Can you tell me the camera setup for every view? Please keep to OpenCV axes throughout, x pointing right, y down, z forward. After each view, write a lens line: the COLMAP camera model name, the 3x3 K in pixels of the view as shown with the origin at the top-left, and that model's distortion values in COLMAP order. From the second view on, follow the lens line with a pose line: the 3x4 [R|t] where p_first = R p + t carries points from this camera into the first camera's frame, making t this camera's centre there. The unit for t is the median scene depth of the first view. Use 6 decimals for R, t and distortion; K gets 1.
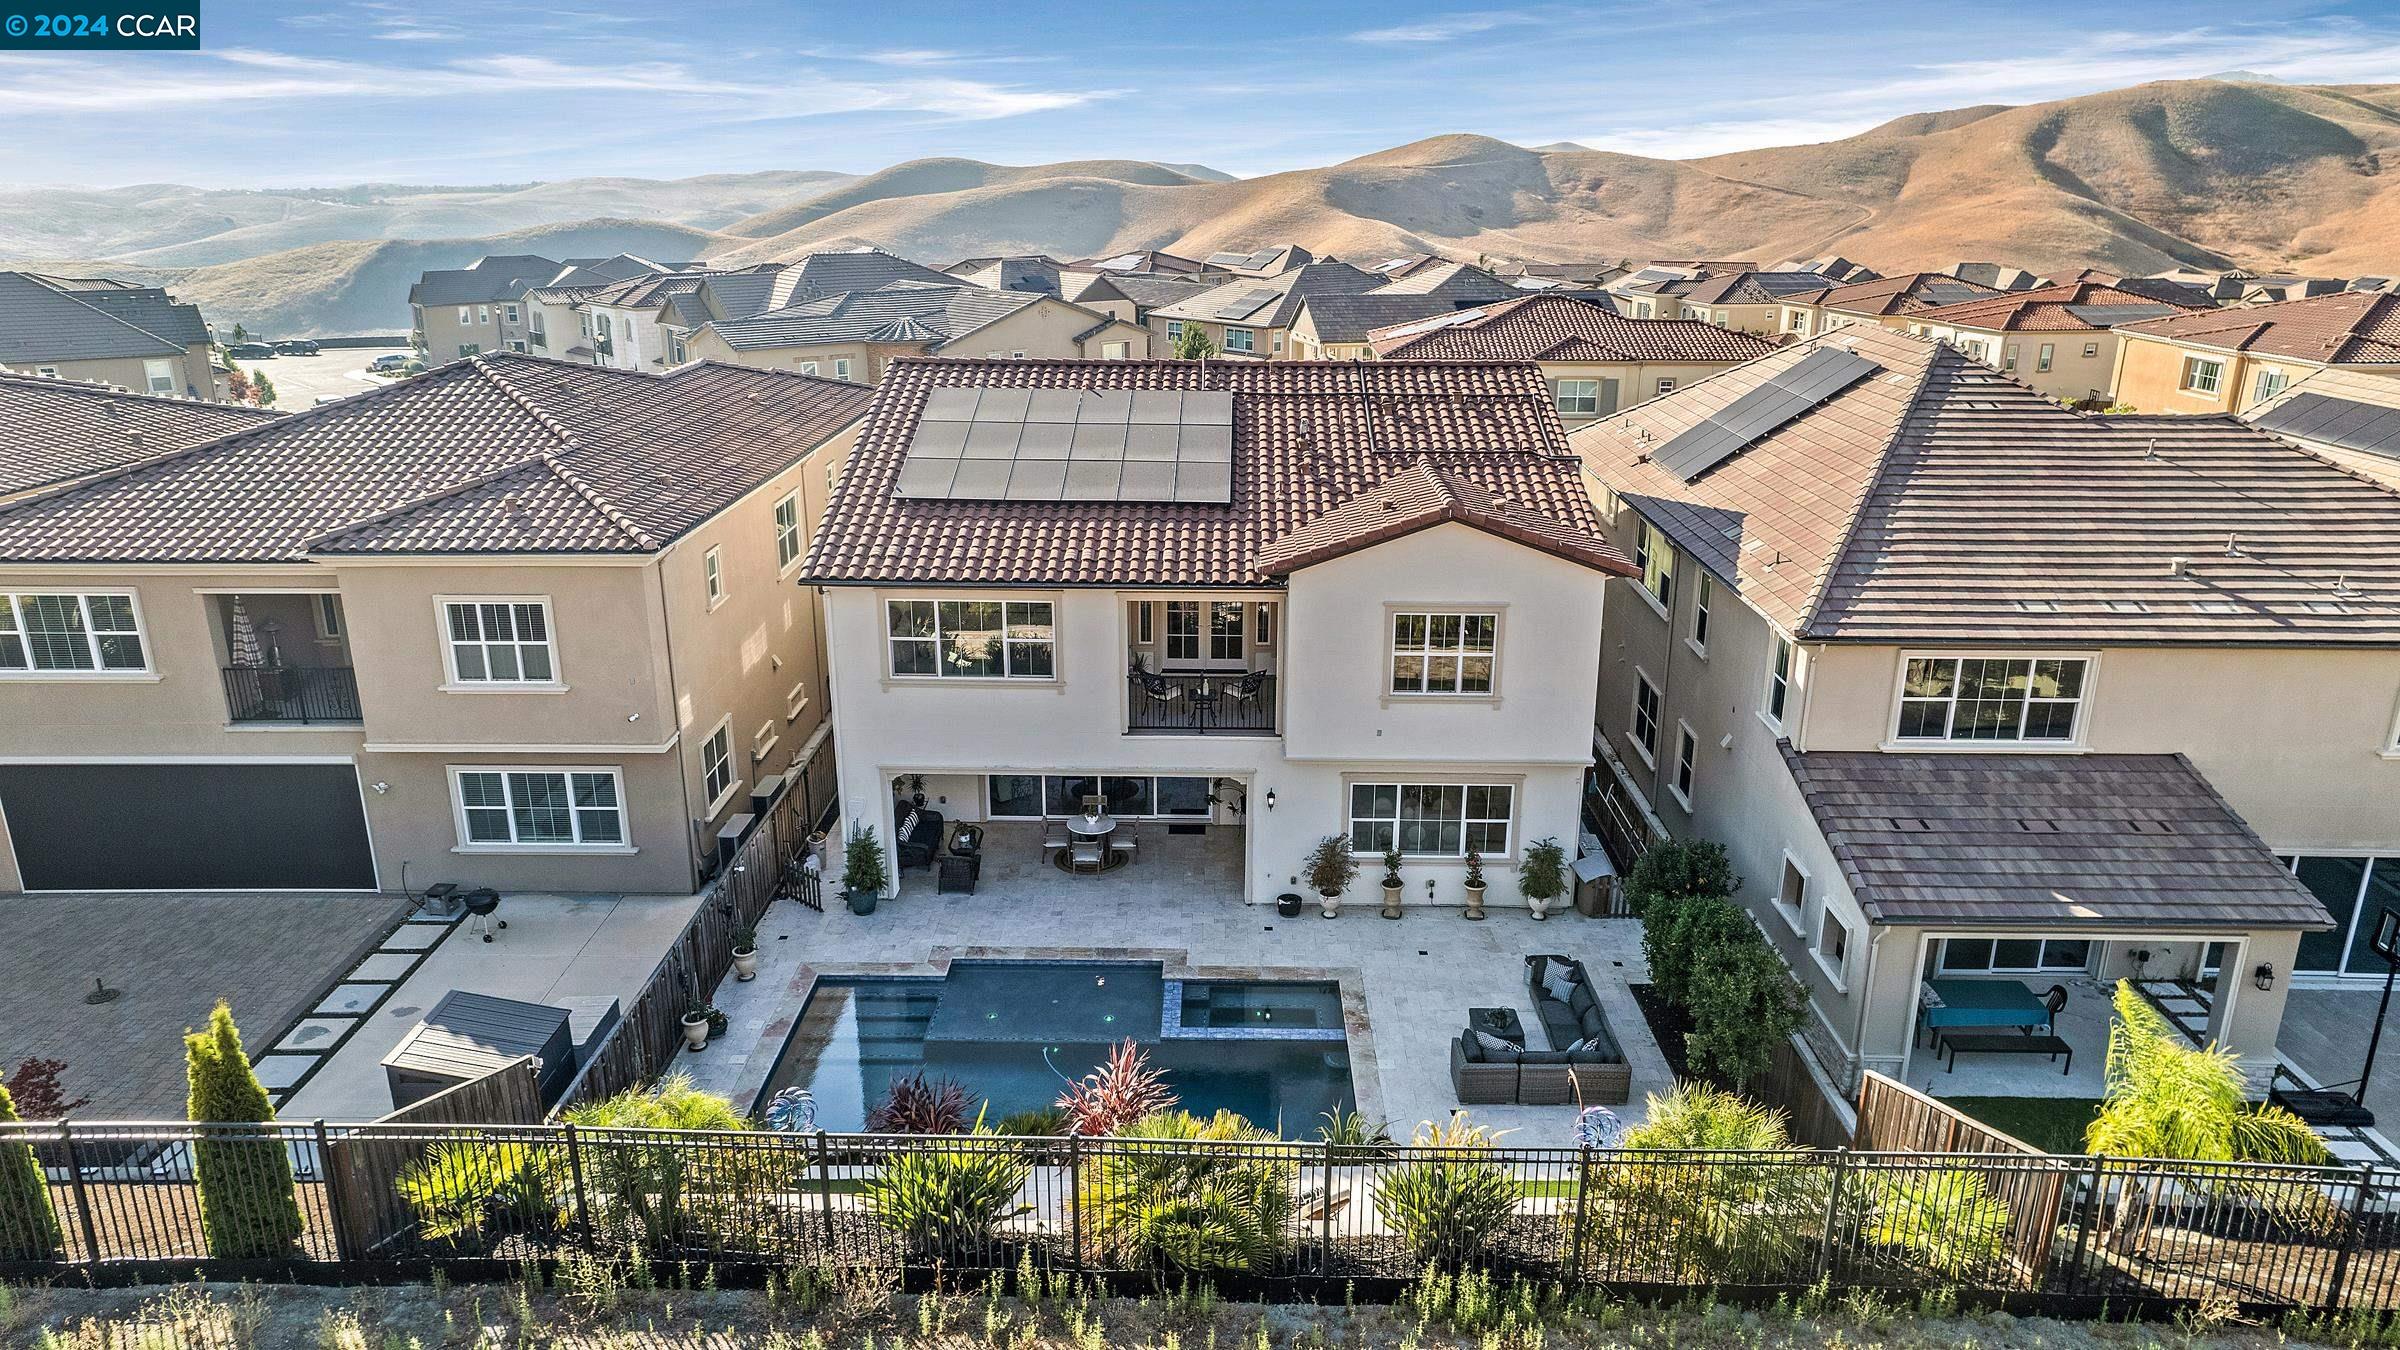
lens RADIAL K [[1551.6, 0, 1199.9], [0, 1551.6, 650.9], [0, 0, 1]] dist [-0.048810, 0.076457]
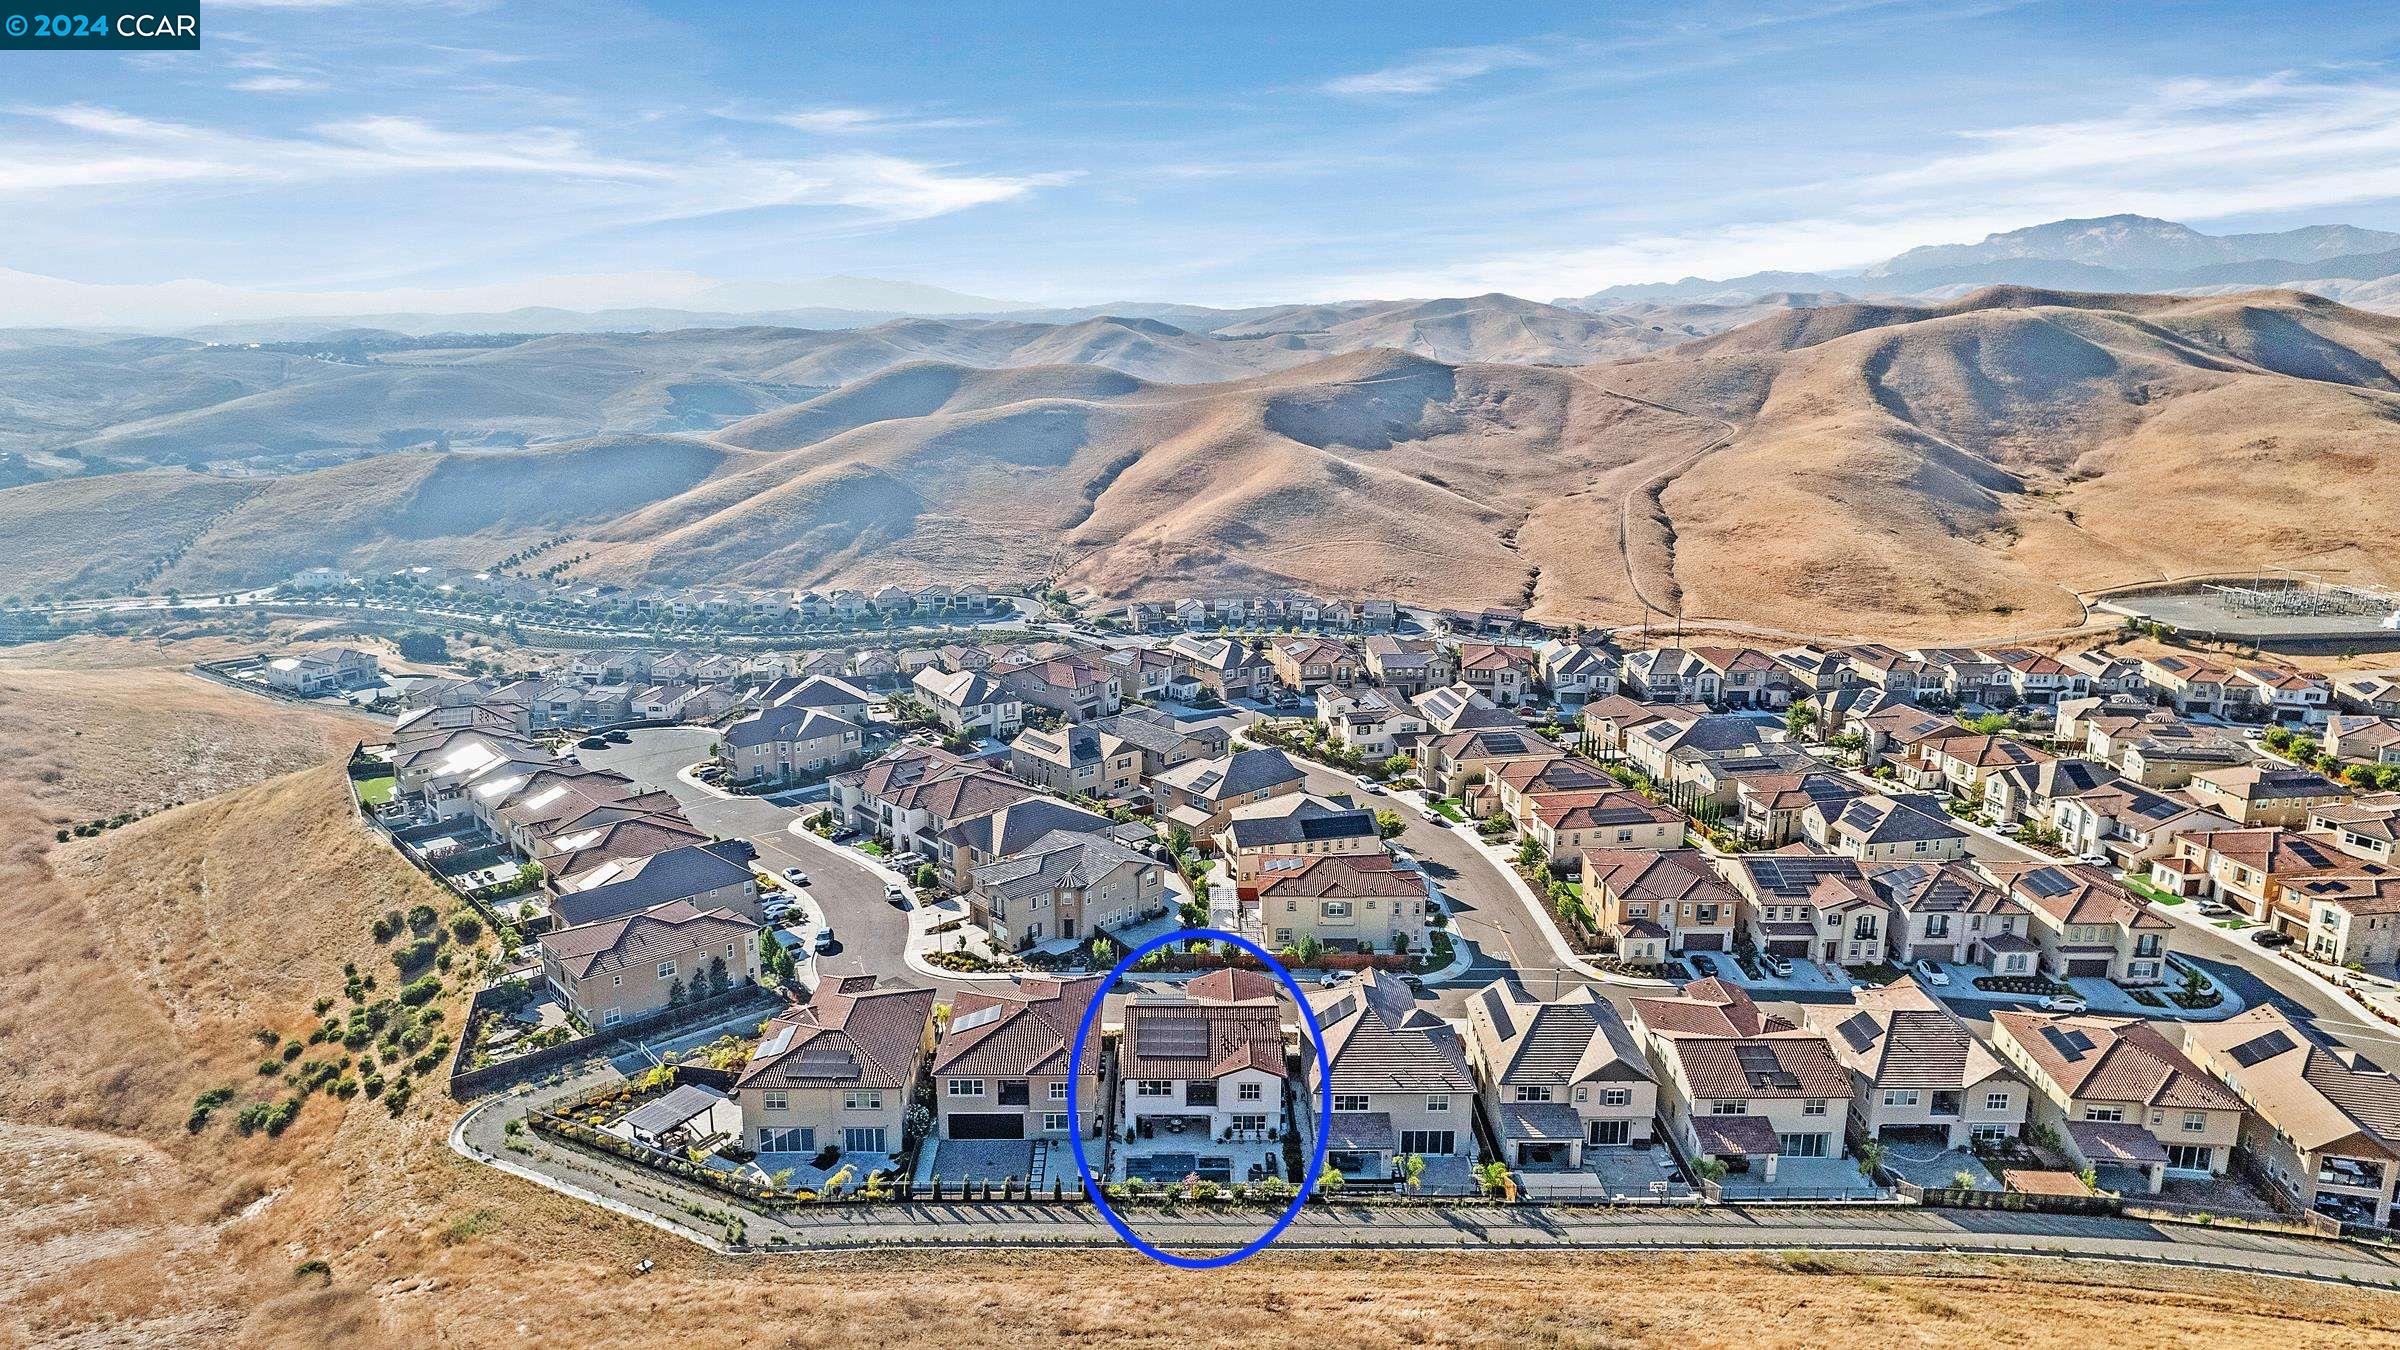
lens RADIAL K [[1533.2, 0, 1200.0], [0, 1533.2, 675.0], [0, 0, 1]] dist [-0.027452, 0.037602]
pose [[0.999461, -0.002266, 0.032740, -0.005627], [0.004174, 0.998289, -0.058326, -0.036162], [-0.032552, 0.058431, 0.997761, -0.137720]]
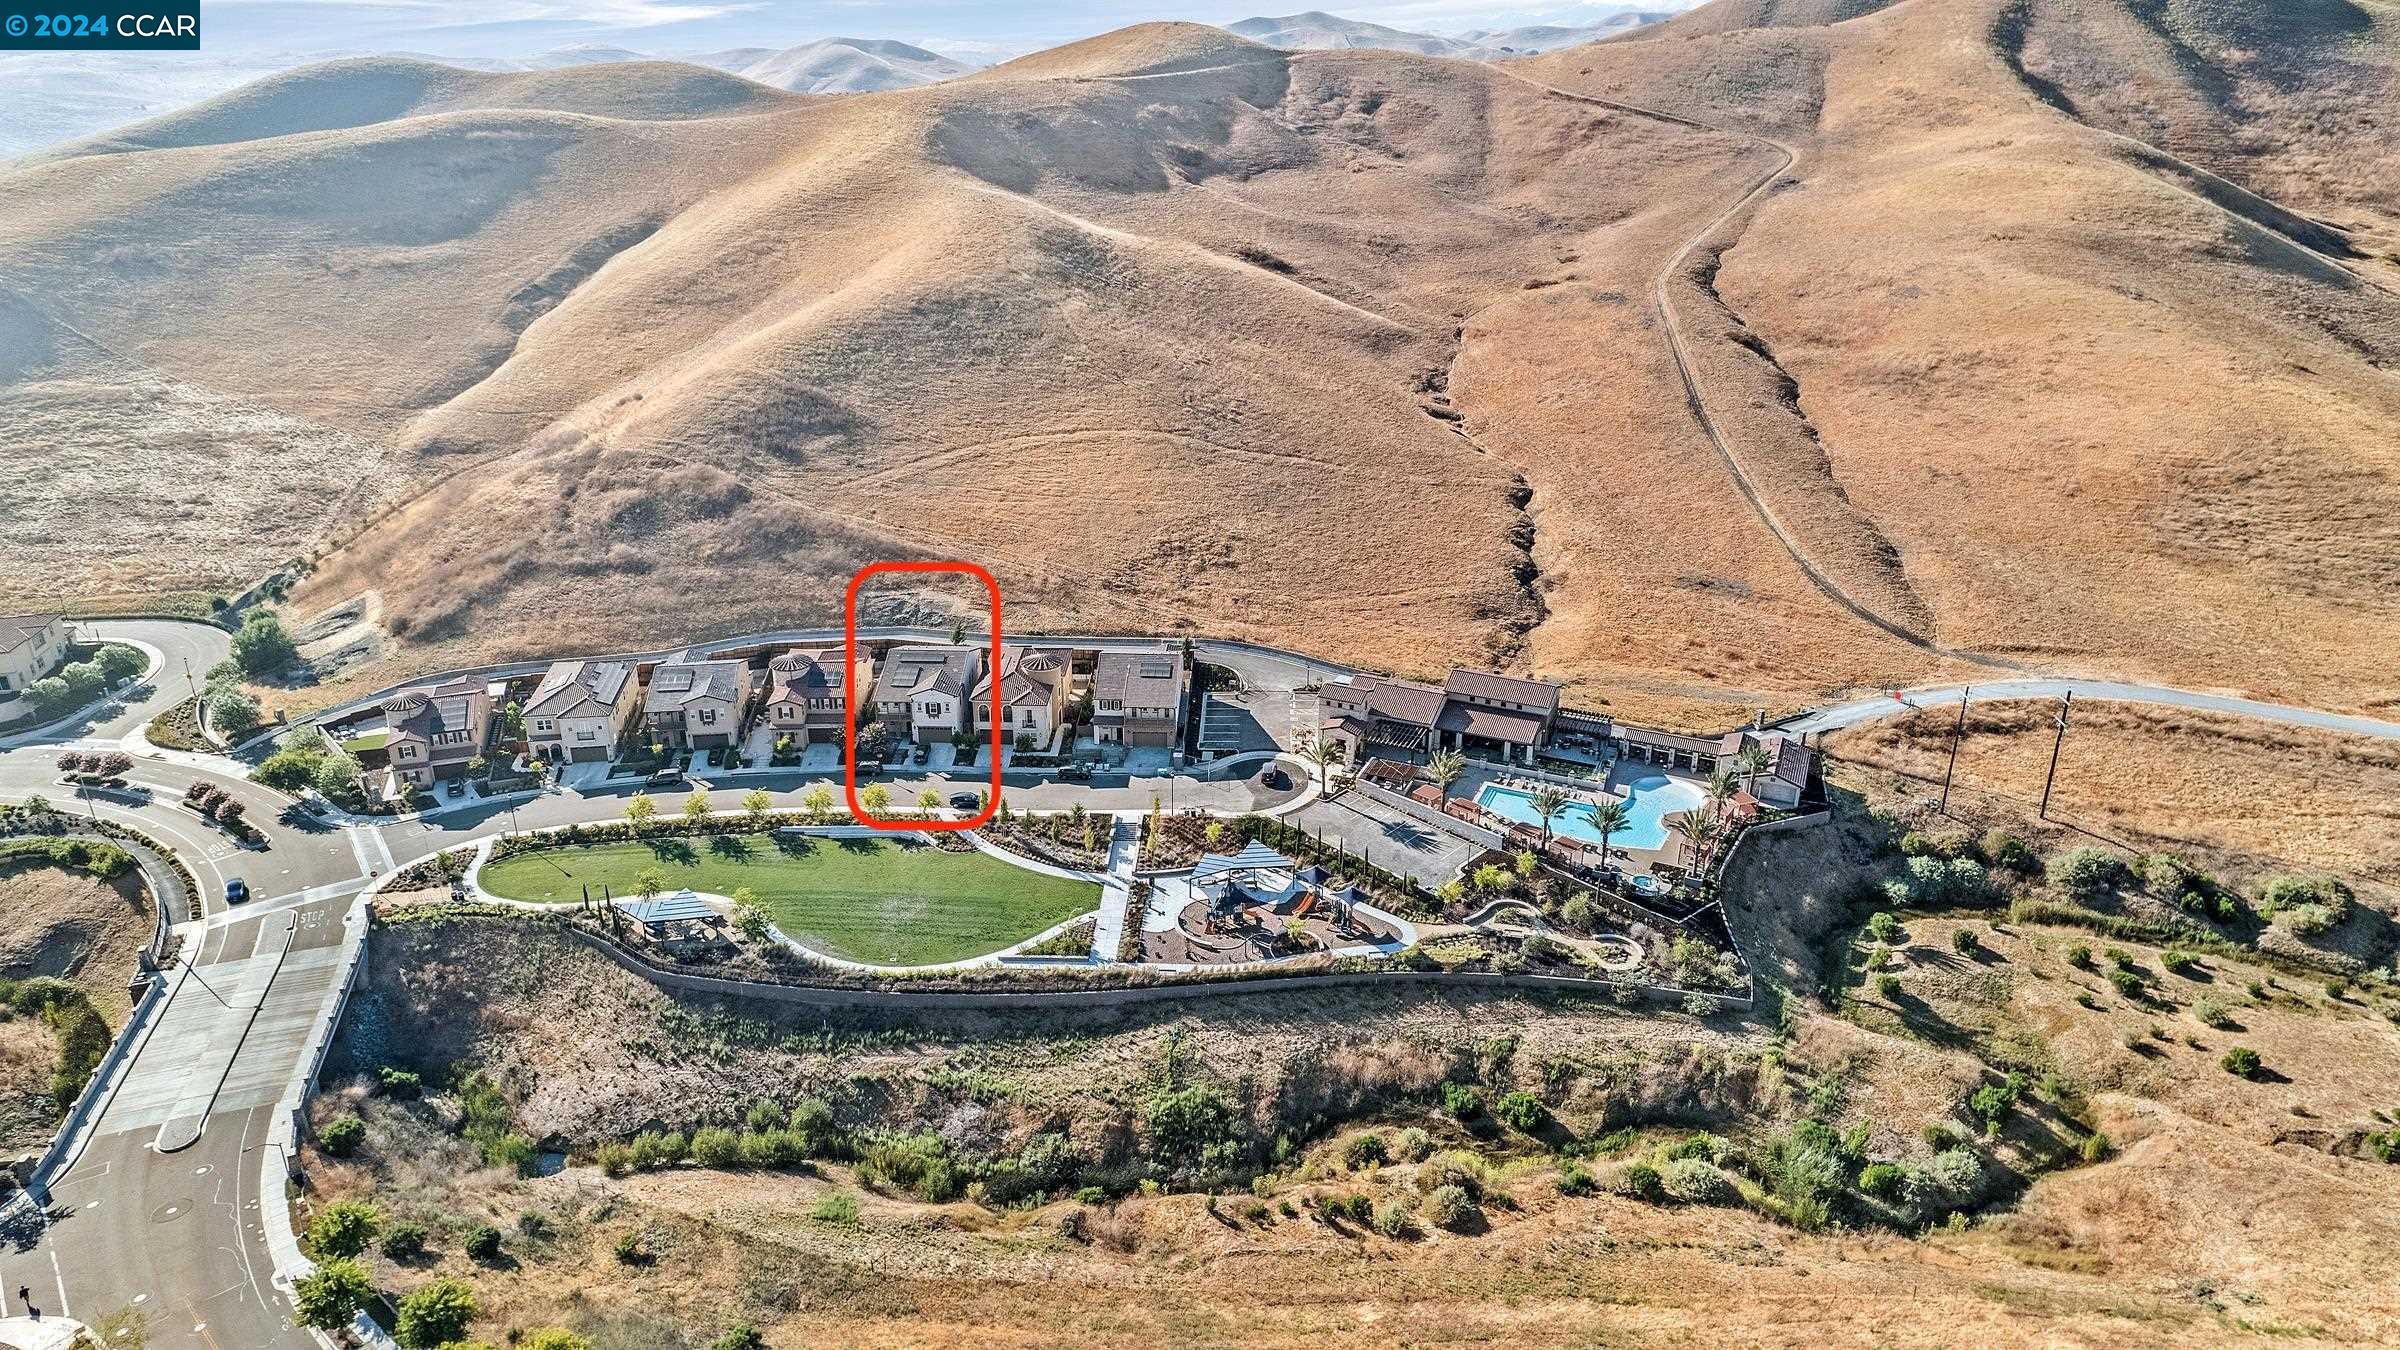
lens RADIAL K [[1551.6, 0, 1199.9], [0, 1551.6, 650.9], [0, 0, 1]] dist [-0.048810, 0.076457]
pose [[0.987962, -0.056262, 0.144105, 0.089041], [0.044983, 0.995750, 0.080365, -0.148311], [-0.148014, -0.072915, 0.986294, 0.404998]]
